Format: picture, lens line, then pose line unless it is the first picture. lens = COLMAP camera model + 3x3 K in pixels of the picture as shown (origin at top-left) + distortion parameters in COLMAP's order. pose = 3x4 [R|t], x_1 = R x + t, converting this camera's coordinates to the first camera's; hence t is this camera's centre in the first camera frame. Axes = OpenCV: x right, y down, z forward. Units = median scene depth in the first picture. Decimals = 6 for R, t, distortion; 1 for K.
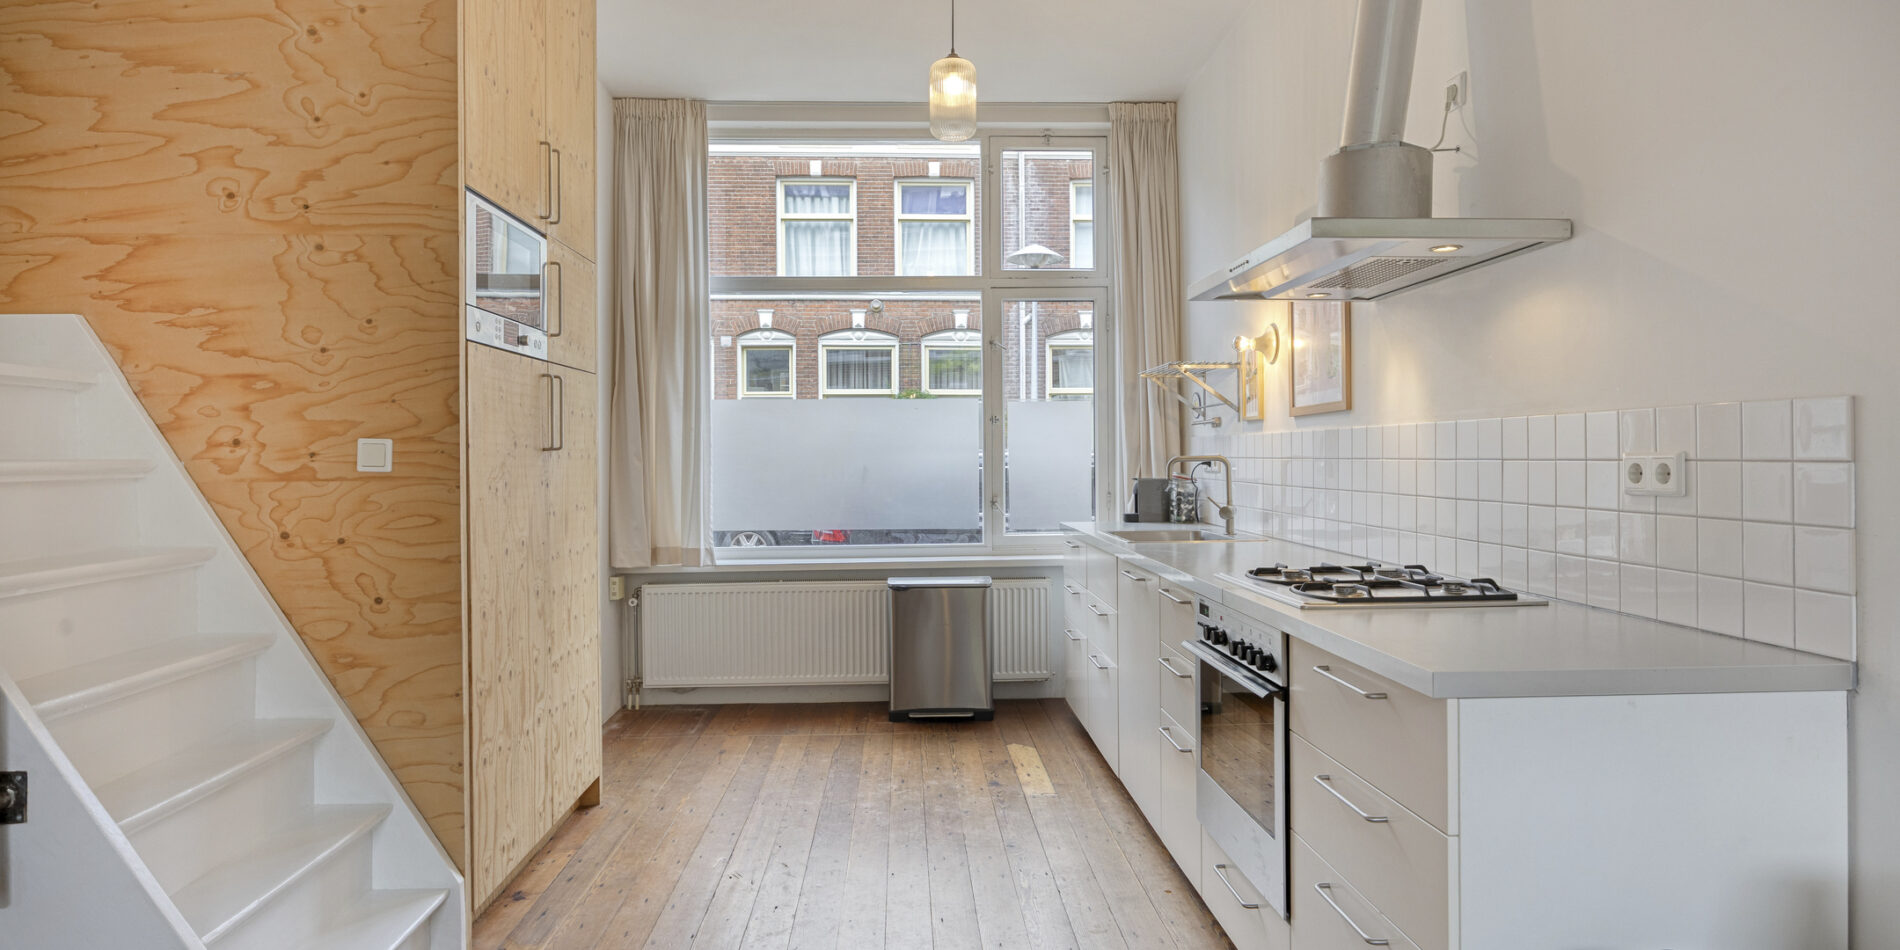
lens RADIAL K [[1060.4, 0, 947.7], [0, 1060.4, 458.2], [0, 0, 1]] dist [0.003594, 0.001926]
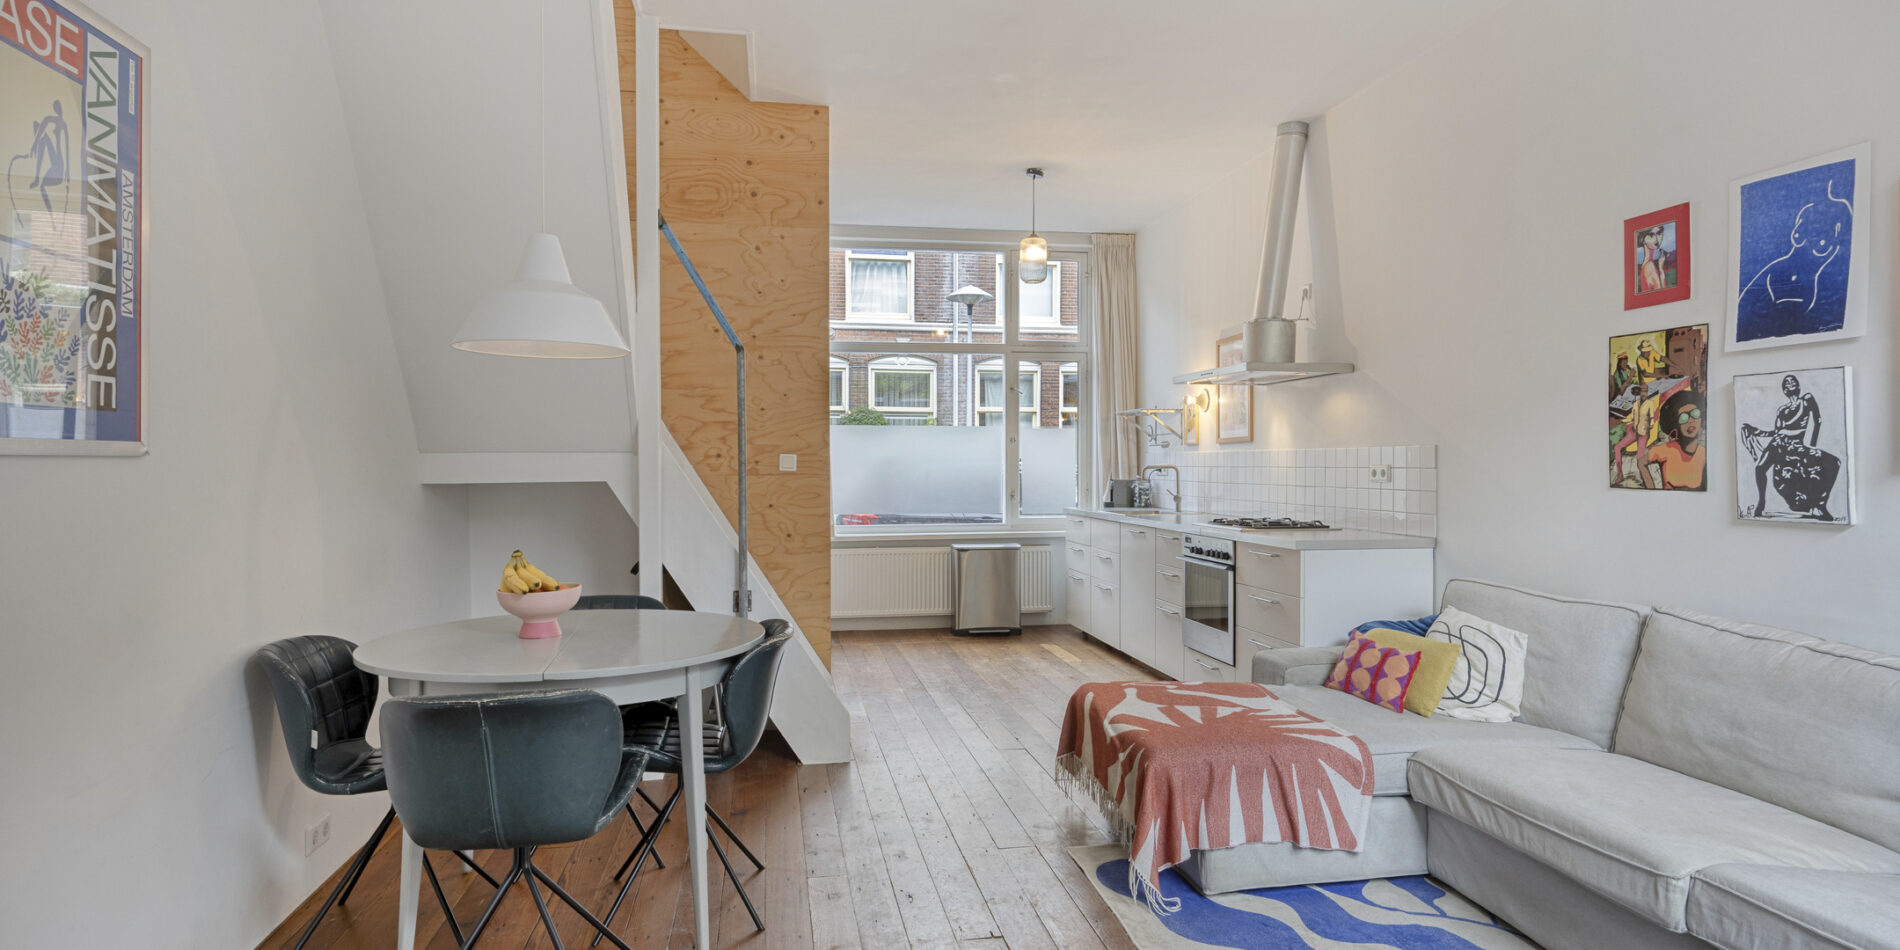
lens RADIAL K [[1060.4, 0, 956.4], [0, 1060.4, 476.9], [0, 0, 1]] dist [0.003594, 0.001926]
pose [[0.992093, 0.004413, 0.125429, -0.306569], [-0.005575, 0.999945, 0.008919, 0.003095], [-0.125382, -0.009548, 0.992063, -0.650841]]
